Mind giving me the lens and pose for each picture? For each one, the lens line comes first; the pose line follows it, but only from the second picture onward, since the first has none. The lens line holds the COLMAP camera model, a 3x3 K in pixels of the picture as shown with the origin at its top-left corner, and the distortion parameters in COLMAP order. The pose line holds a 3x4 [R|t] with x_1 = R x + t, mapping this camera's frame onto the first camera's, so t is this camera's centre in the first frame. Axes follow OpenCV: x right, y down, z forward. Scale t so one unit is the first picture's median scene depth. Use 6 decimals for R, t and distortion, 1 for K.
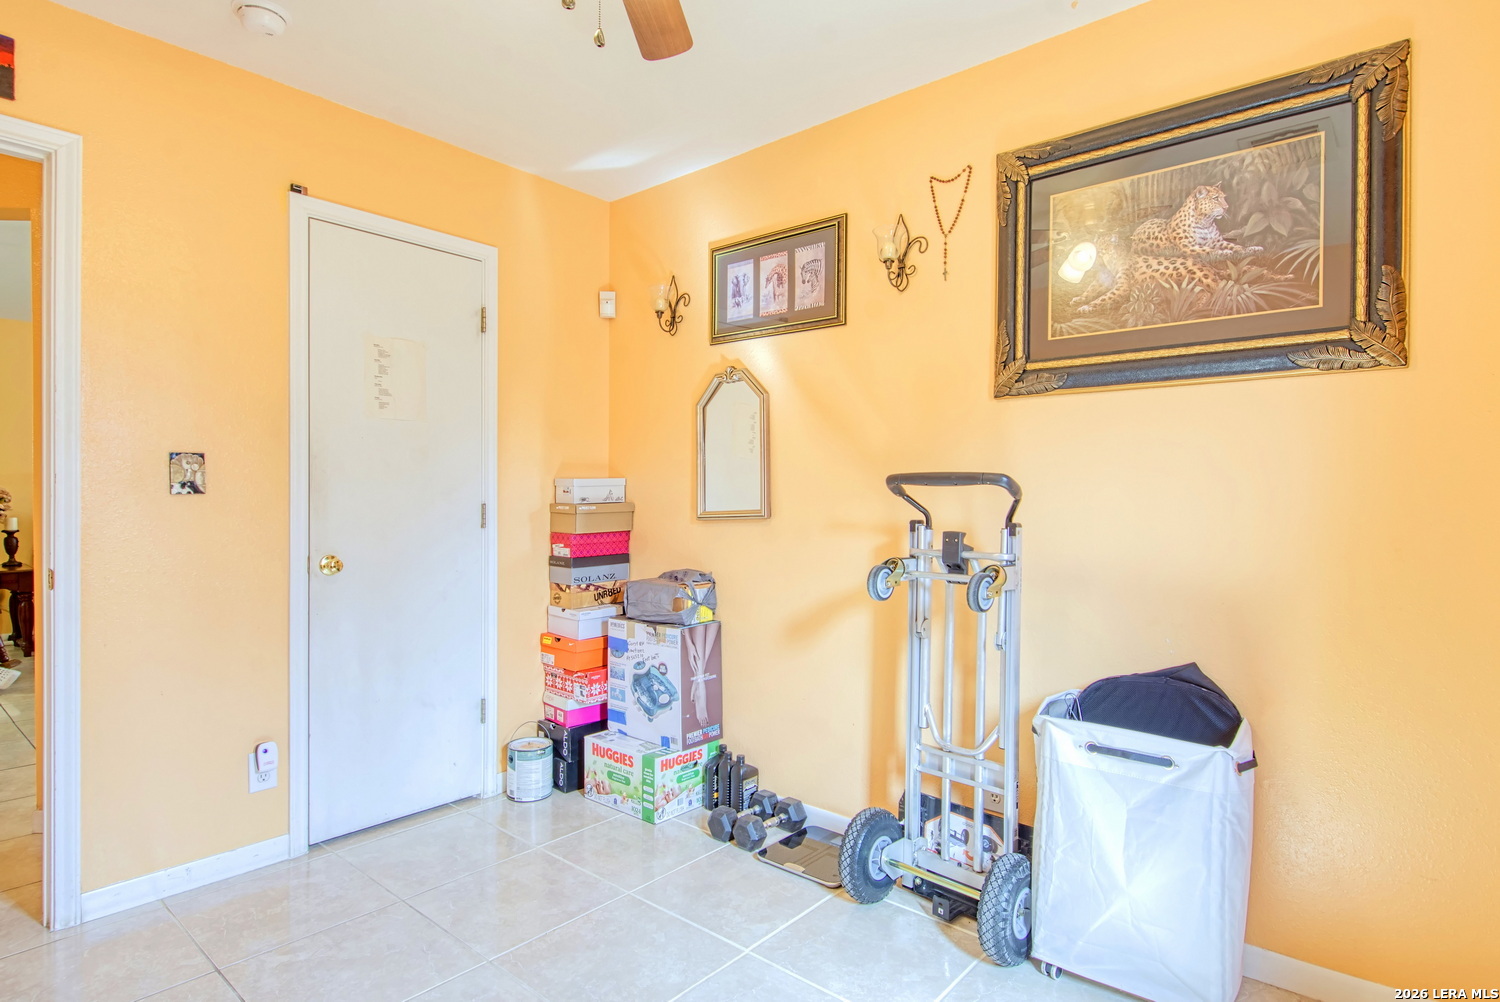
lens RADIAL K [[790.7, 0, 748.6], [0, 790.7, 498.6], [0, 0, 1]] dist [0.015529, -0.015138]
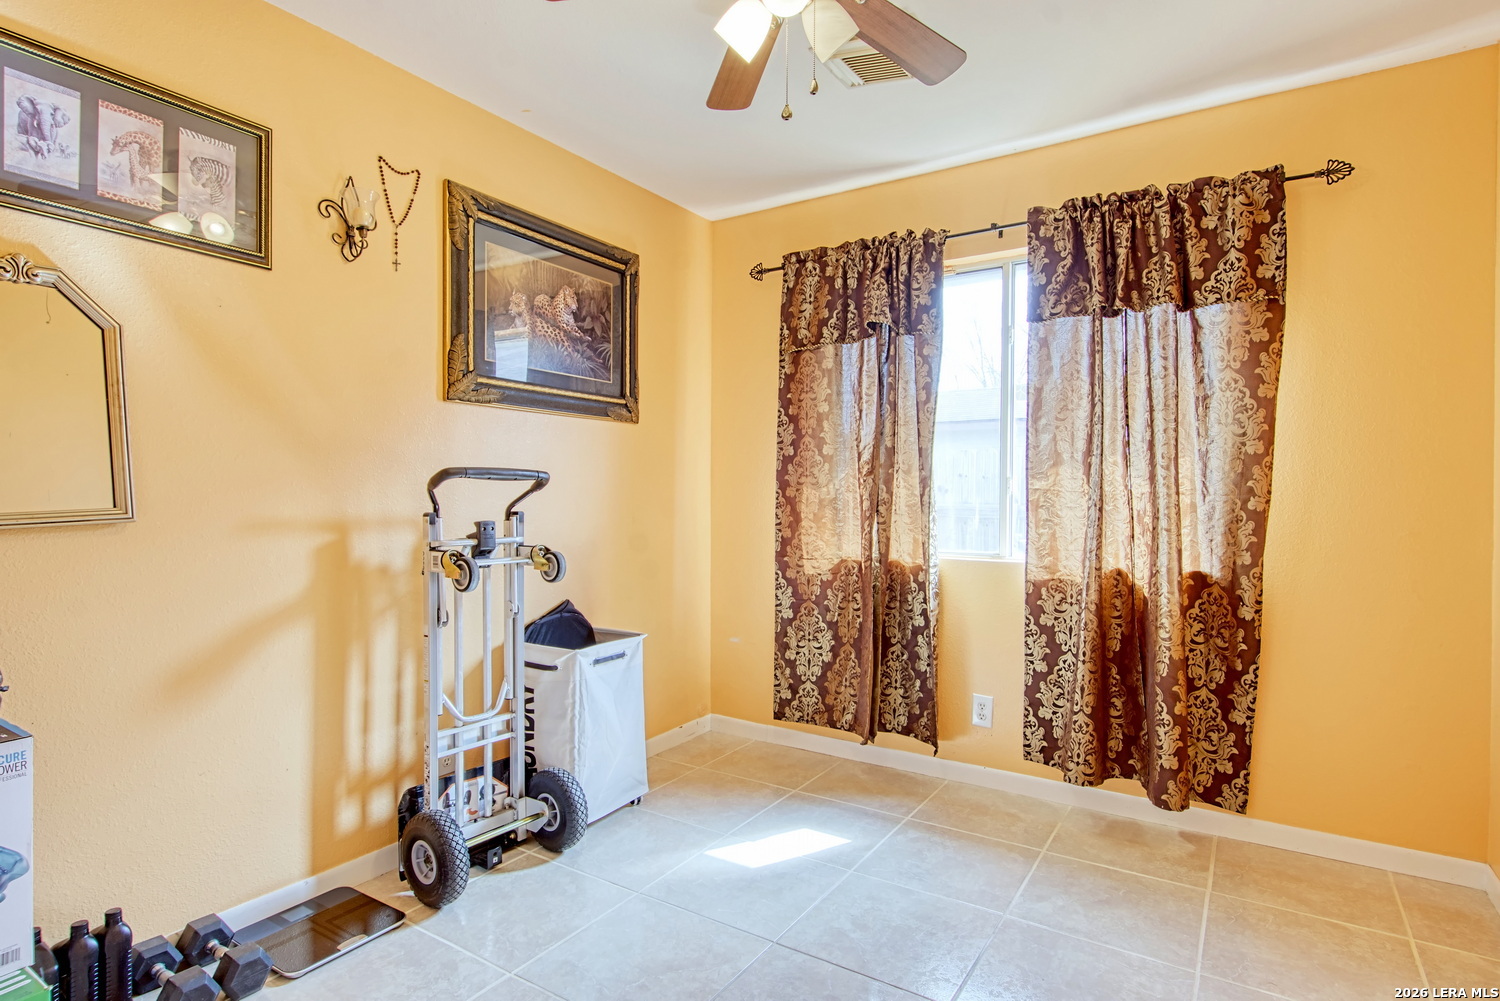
lens RADIAL K [[790.7, 0, 748.8], [0, 790.7, 498.3], [0, 0, 1]] dist [0.015529, -0.015138]
pose [[-0.138951, -0.008309, 0.990264, -0.723814], [0.001713, 0.999961, 0.008630, 0.000618], [-0.990298, 0.002896, -0.138931, 0.638290]]
